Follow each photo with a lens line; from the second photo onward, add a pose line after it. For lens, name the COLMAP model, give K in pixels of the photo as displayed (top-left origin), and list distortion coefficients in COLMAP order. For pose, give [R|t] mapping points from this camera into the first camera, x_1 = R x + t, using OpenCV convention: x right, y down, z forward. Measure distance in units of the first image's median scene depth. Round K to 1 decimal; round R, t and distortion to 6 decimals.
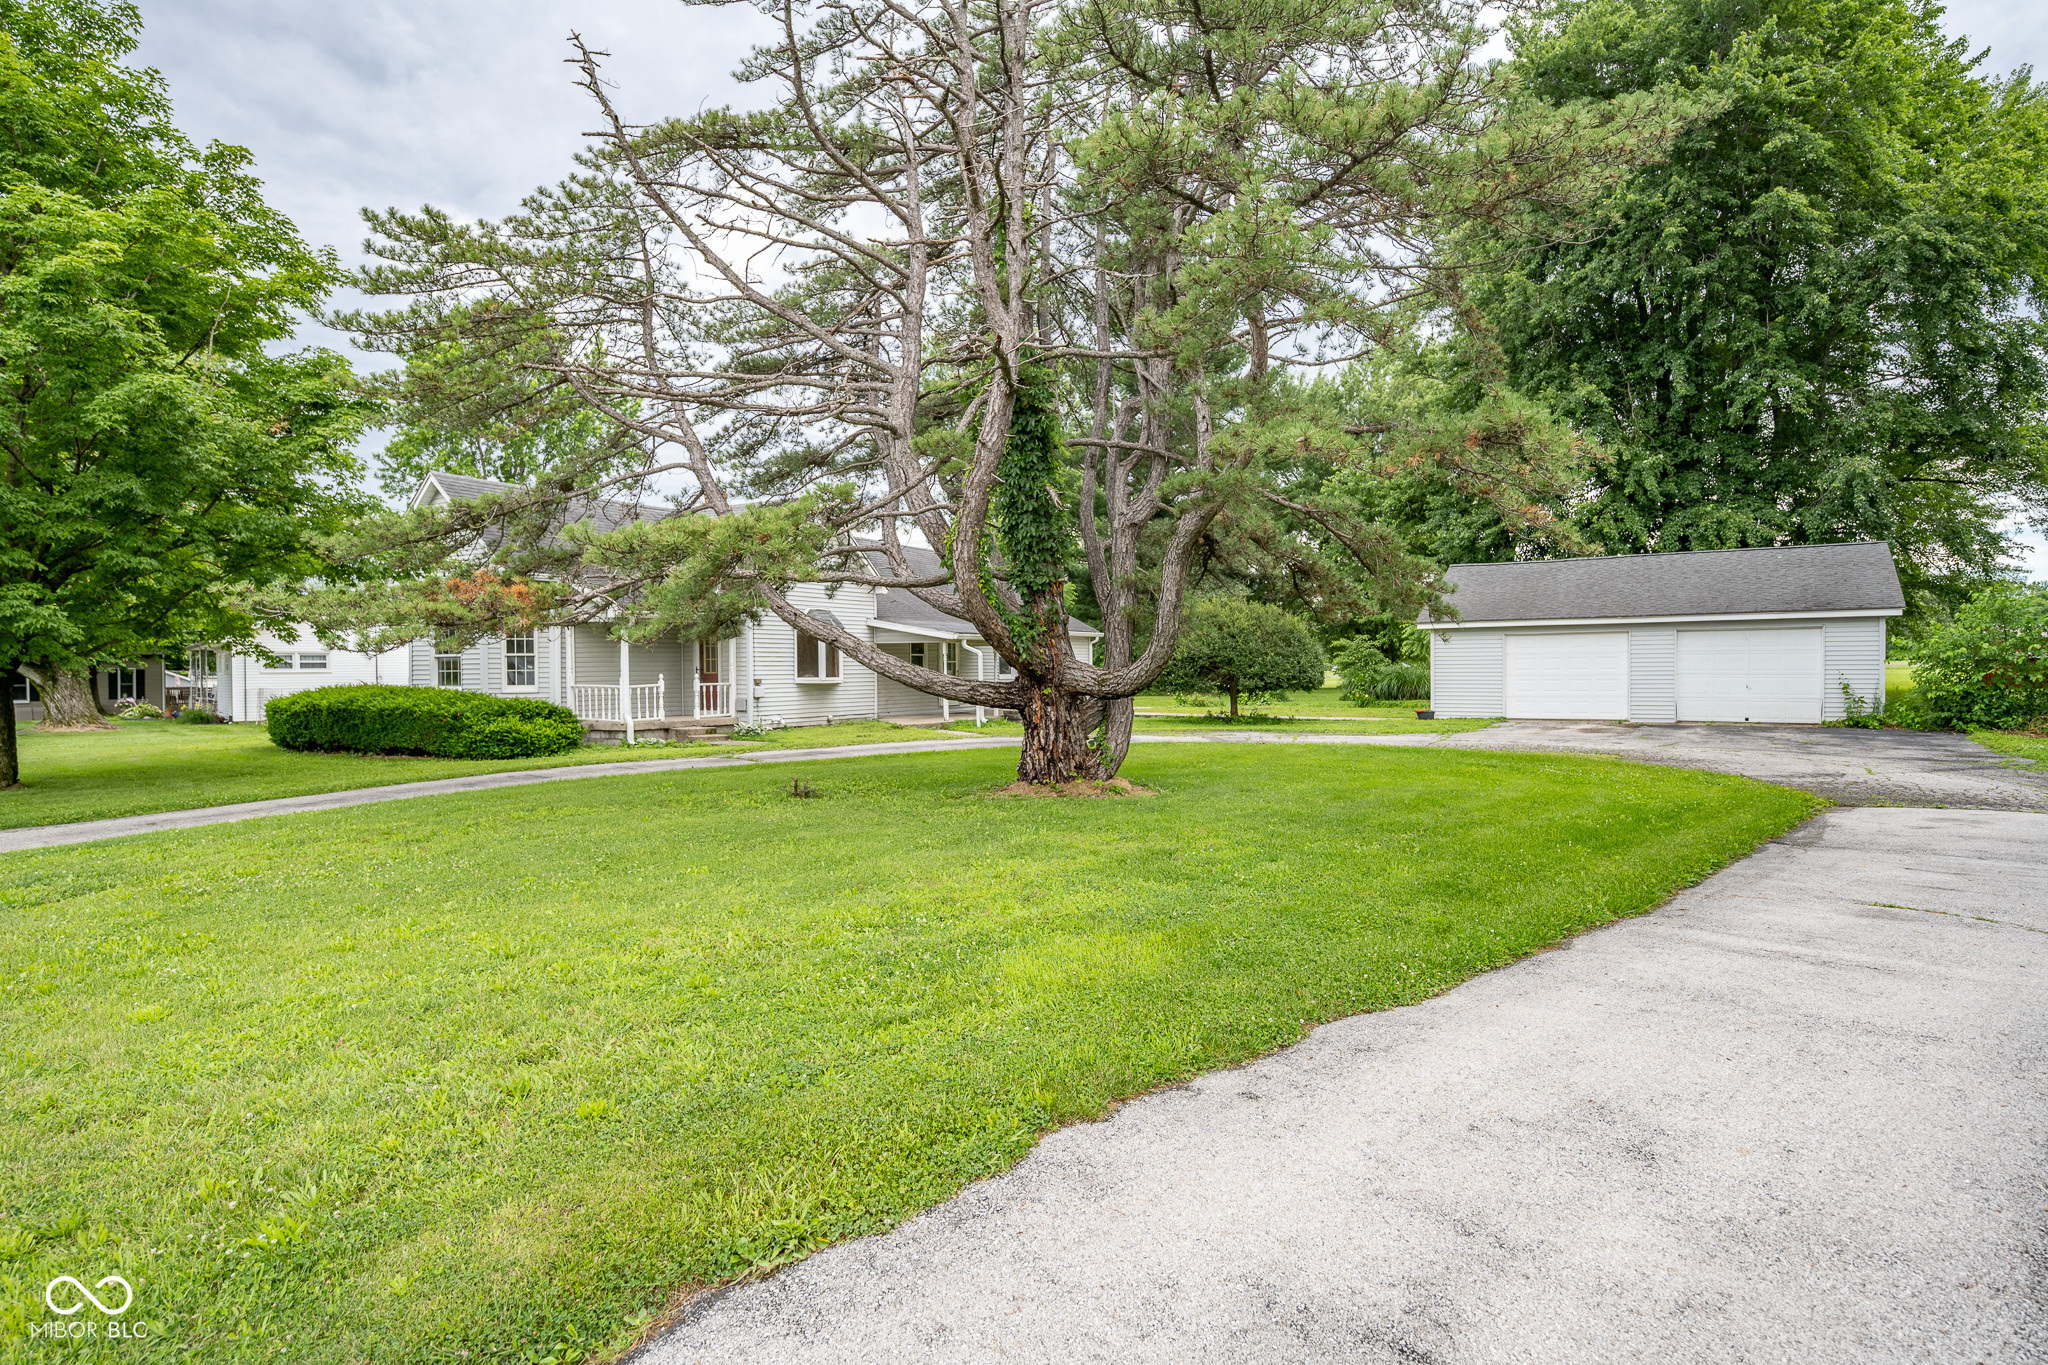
lens RADIAL K [[1079.1, 0, 1028.5], [0, 1079.1, 681.6], [0, 0, 1]] dist [0.000926, 0.000037]
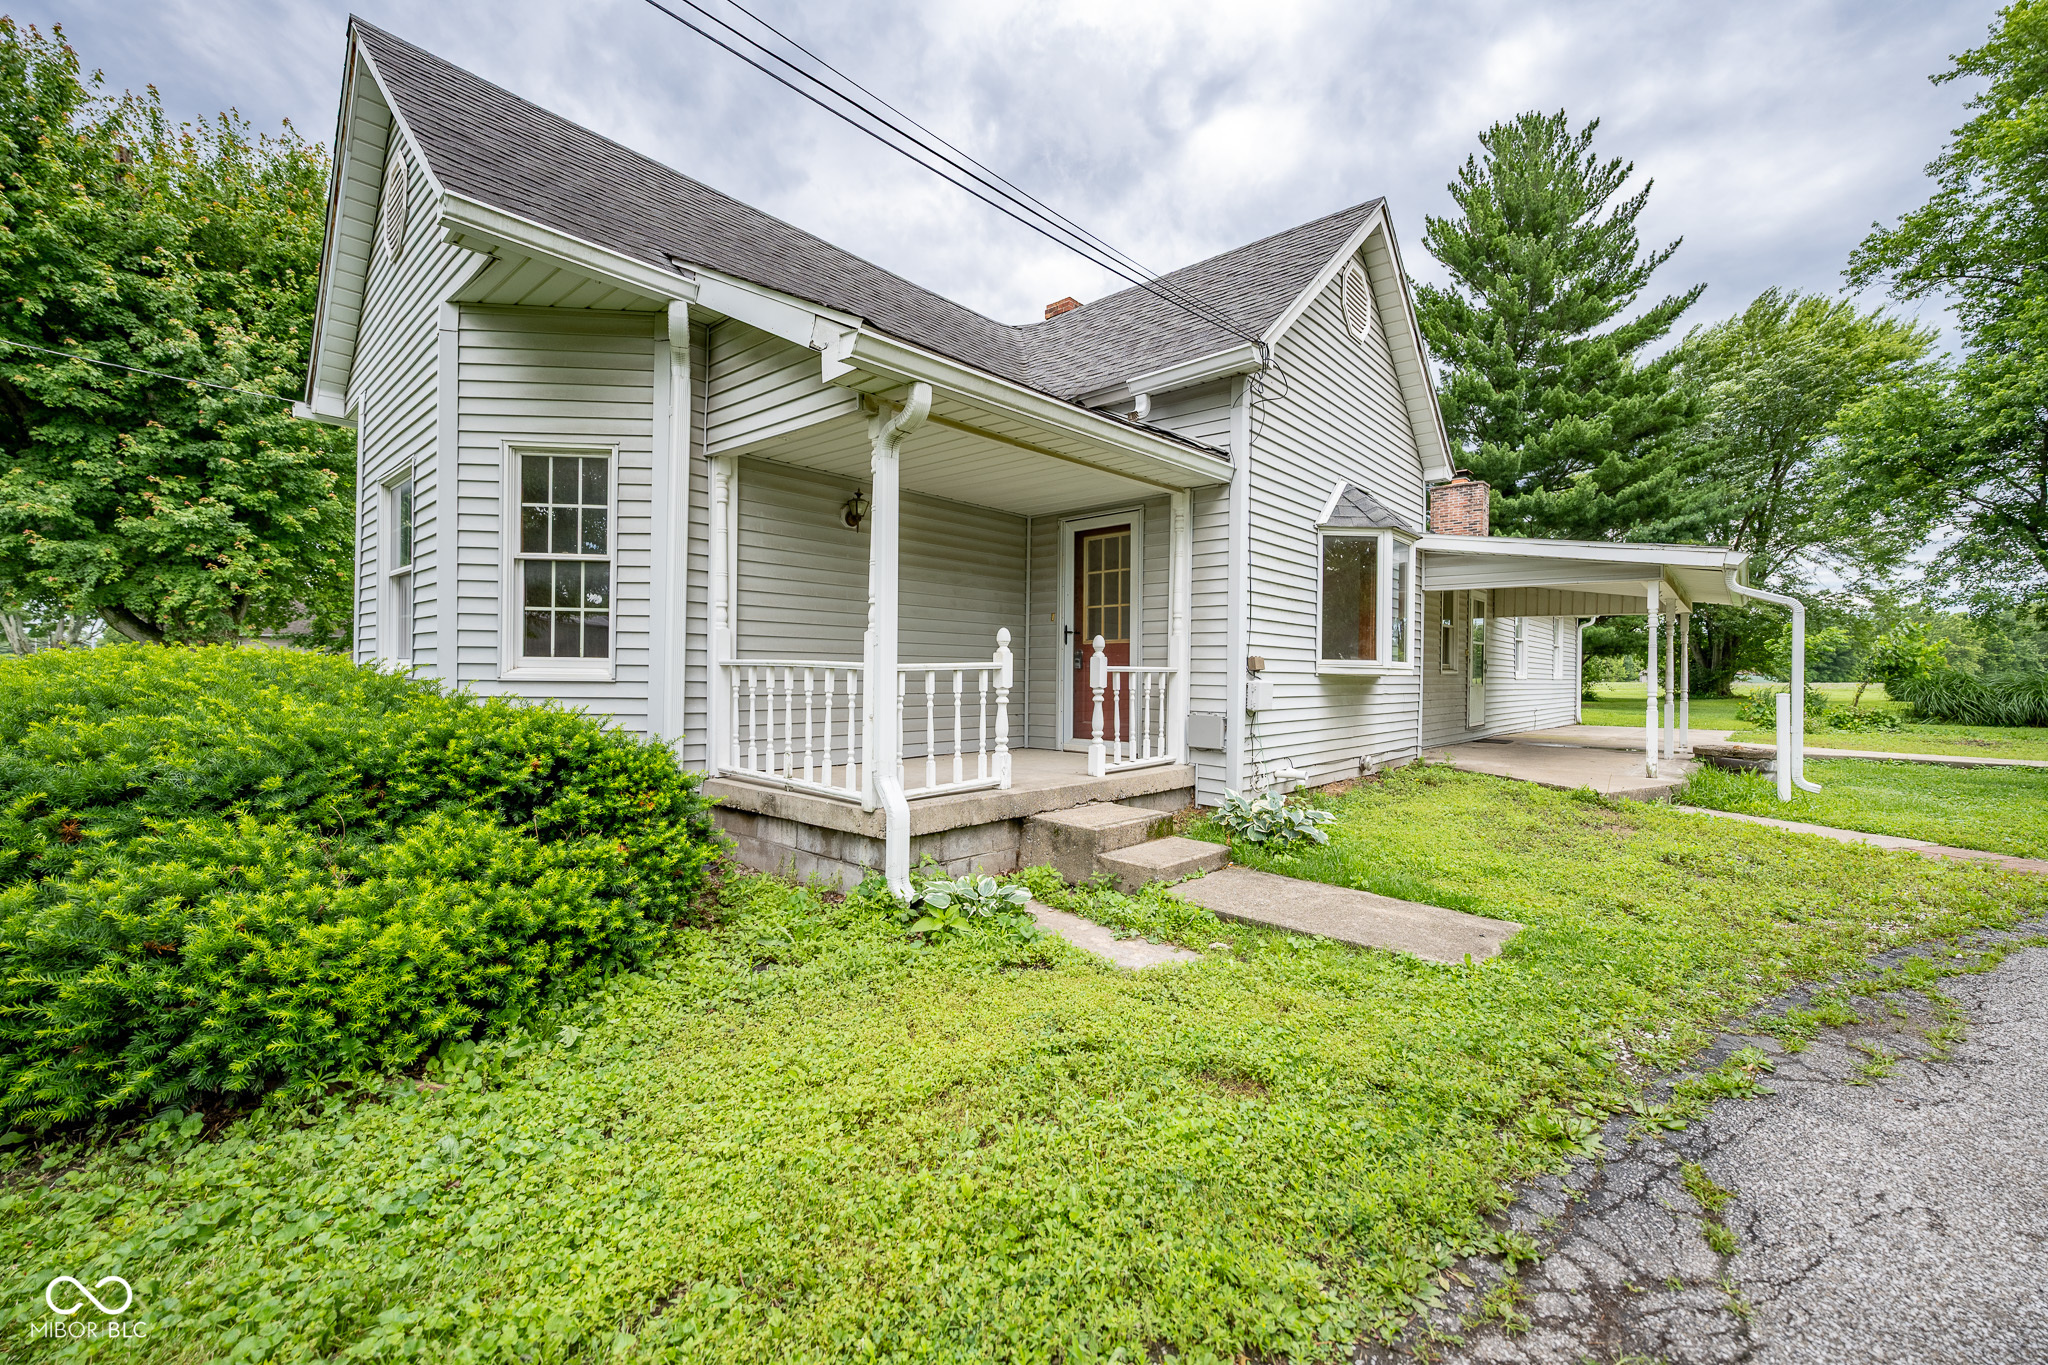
lens RADIAL K [[815.6, 0, 1020.1], [0, 815.6, 674.1], [0, 0, 1]] dist [0.000425, 0.000016]
pose [[0.974022, 0.020469, -0.225527, -0.290281], [-0.022186, 0.999741, -0.005083, 0.006373], [0.225364, 0.009954, 0.974224, 0.797063]]
